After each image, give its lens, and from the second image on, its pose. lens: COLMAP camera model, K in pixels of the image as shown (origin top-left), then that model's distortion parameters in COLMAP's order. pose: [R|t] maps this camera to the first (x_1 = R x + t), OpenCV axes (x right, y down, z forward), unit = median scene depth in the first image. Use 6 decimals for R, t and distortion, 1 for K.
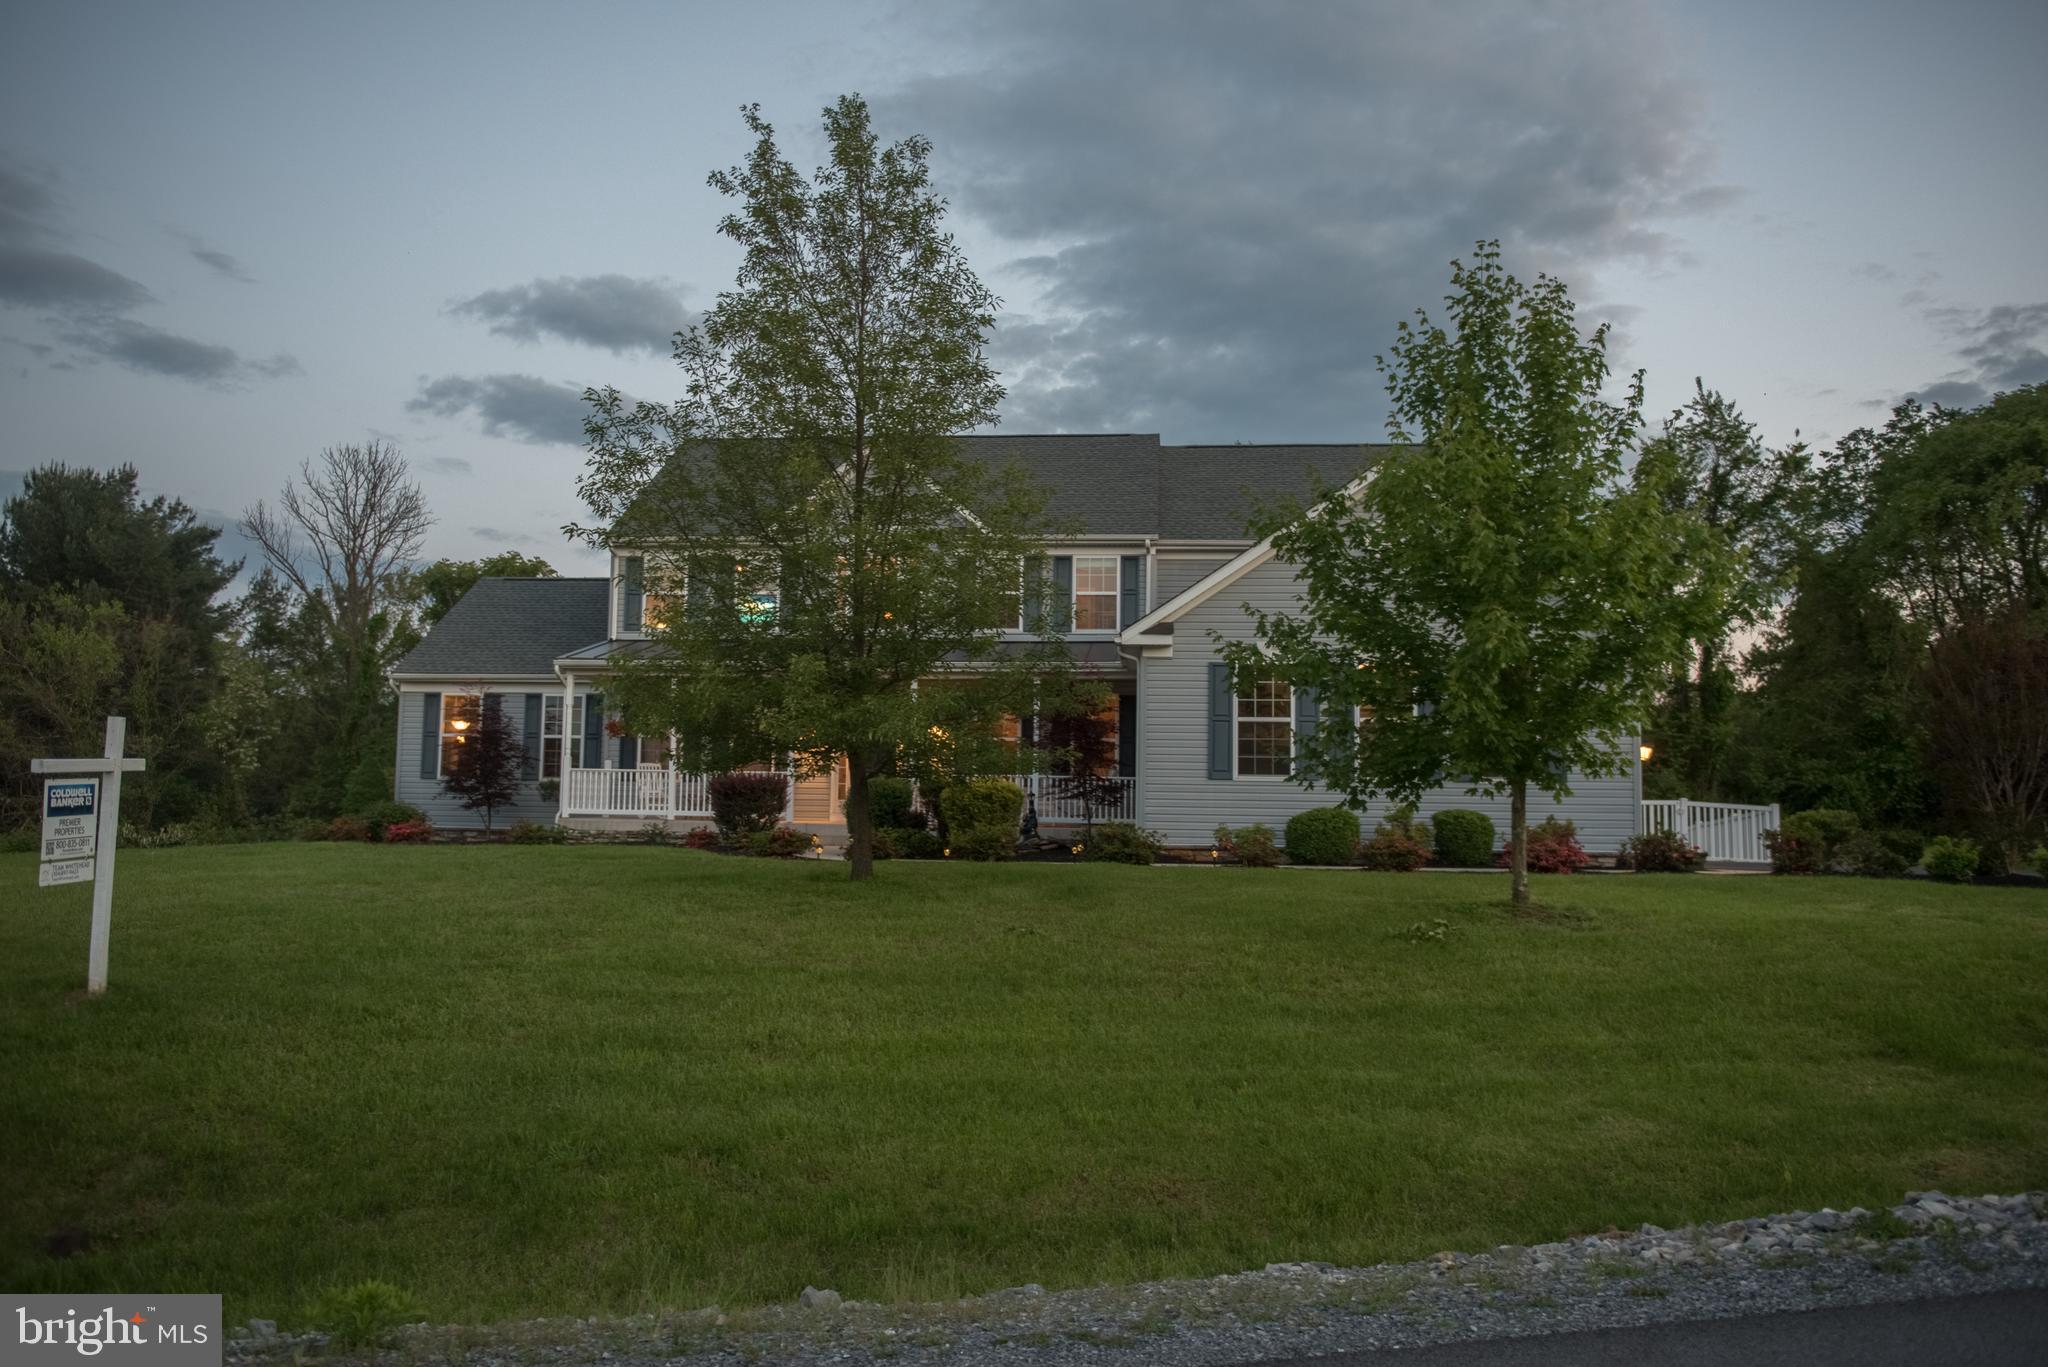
lens RADIAL K [[1560.1, 0, 1028.4], [0, 1560.1, 687.7], [0, 0, 1]] dist [-0.042783, 0.001493]
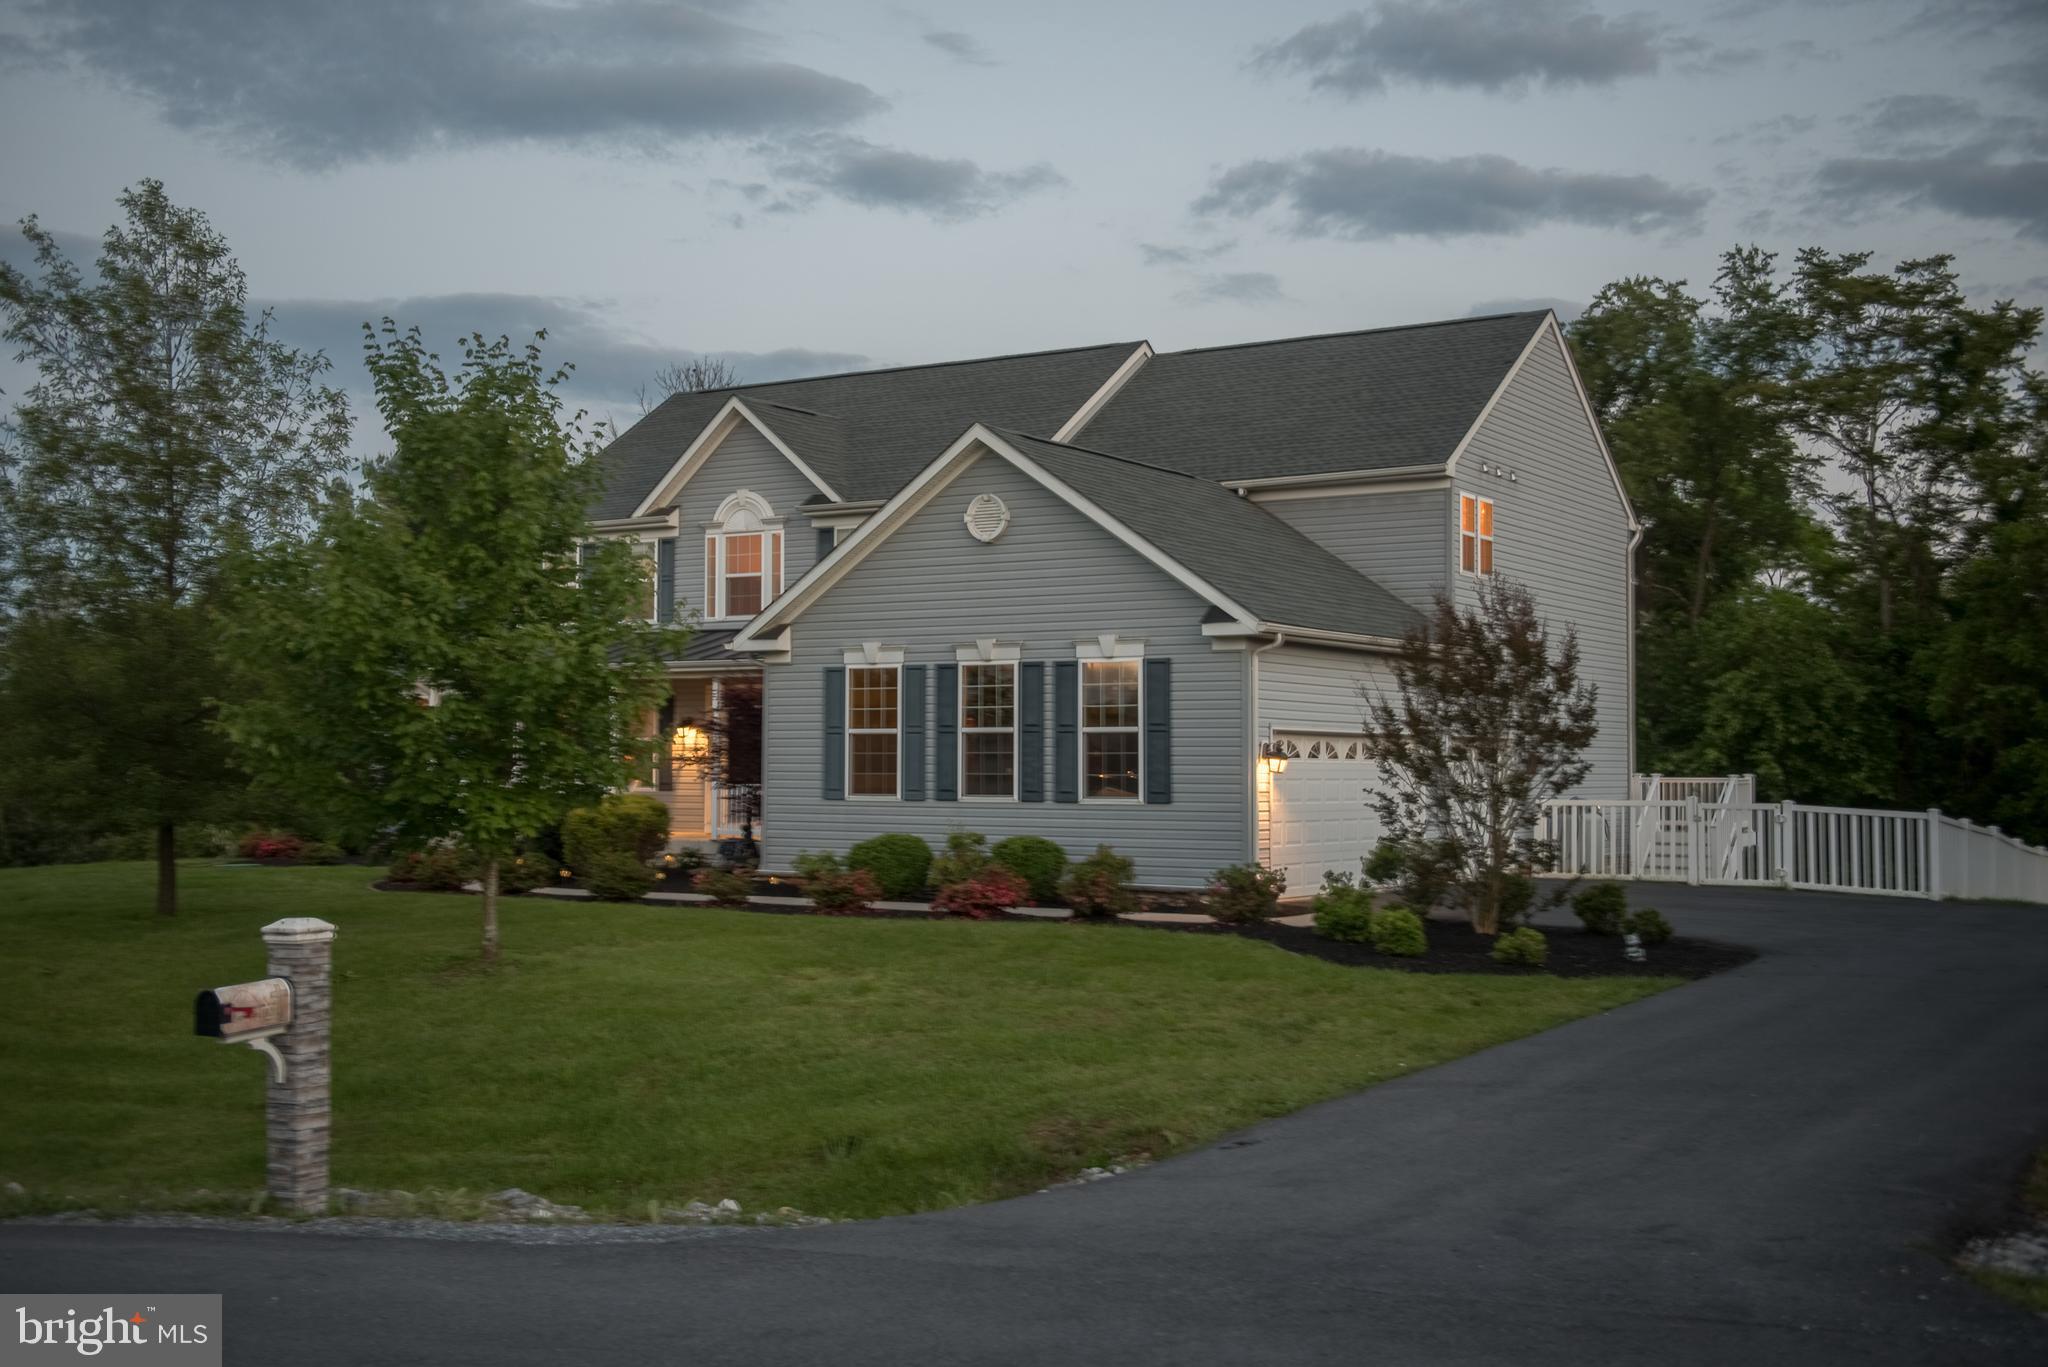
lens RADIAL K [[2267.9, 0, 1019.6], [0, 2267.9, 678.9], [0, 0, 1]] dist [0.017118, 0.000000]
pose [[0.892202, -0.030081, -0.450634, 0.752552], [0.050143, 0.998208, 0.032643, -0.043566], [0.448845, -0.051721, 0.892112, -0.089857]]
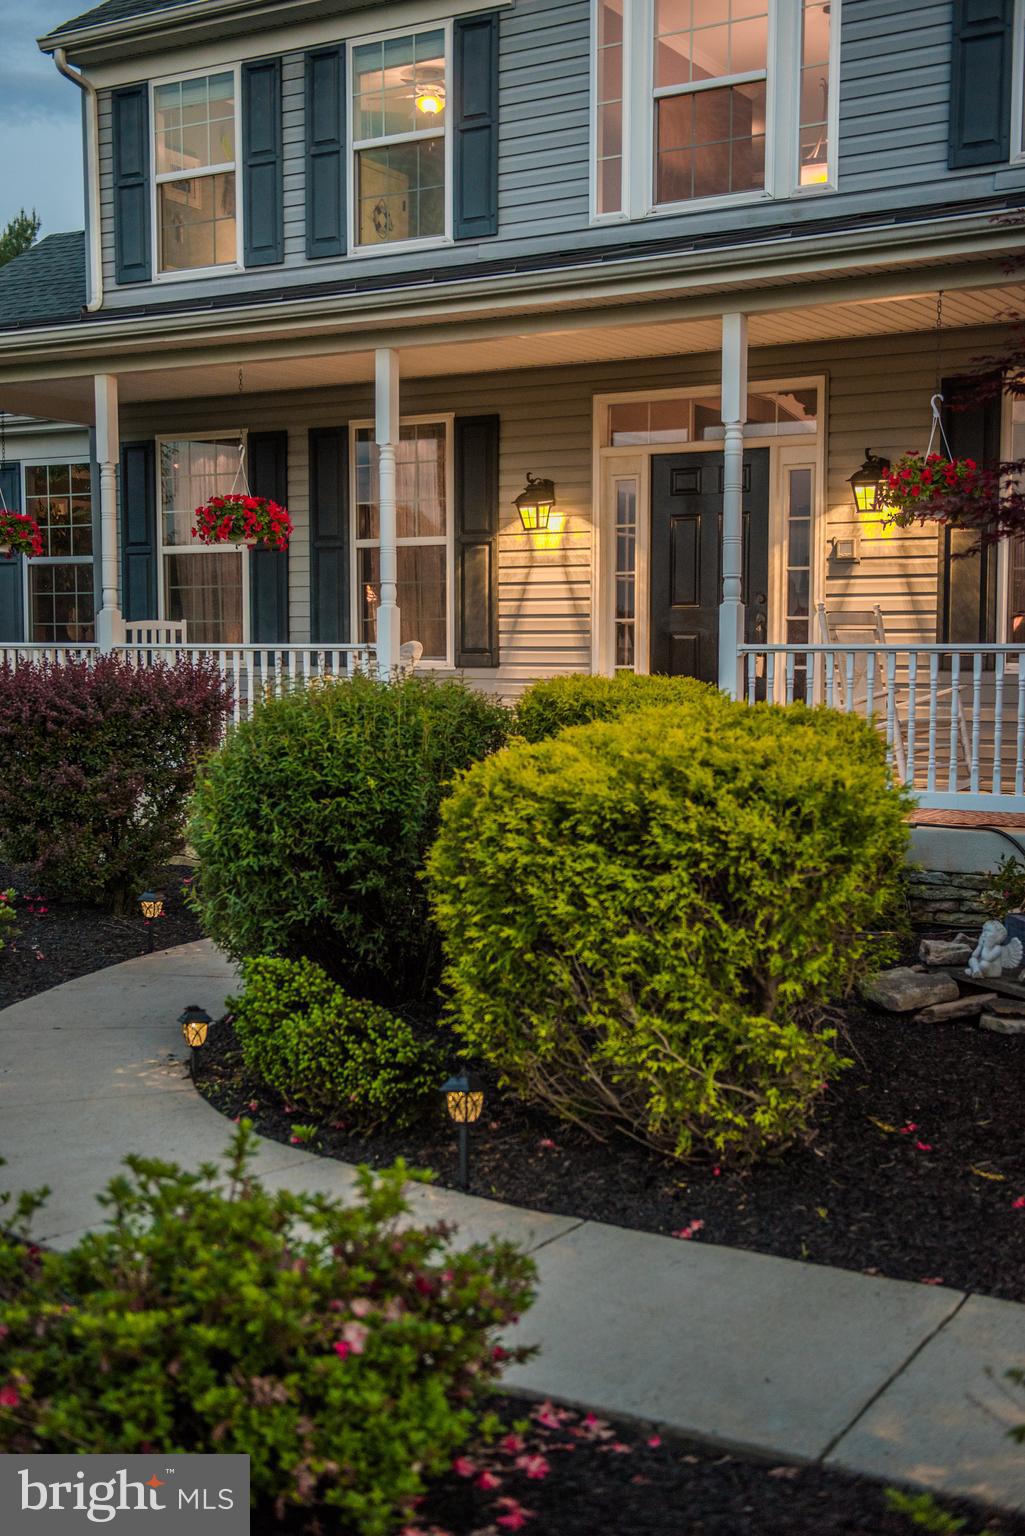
lens RADIAL K [[1867.8, 0, 516.5], [0, 1867.8, 776.5], [0, 0, 1]] dist [0.107946, 0.000000]
pose [[0.898521, 0.015431, -0.438659, 0.040616], [0.048527, 0.989763, 0.134219, 0.035265], [0.436239, -0.141885, 0.888574, 0.759601]]
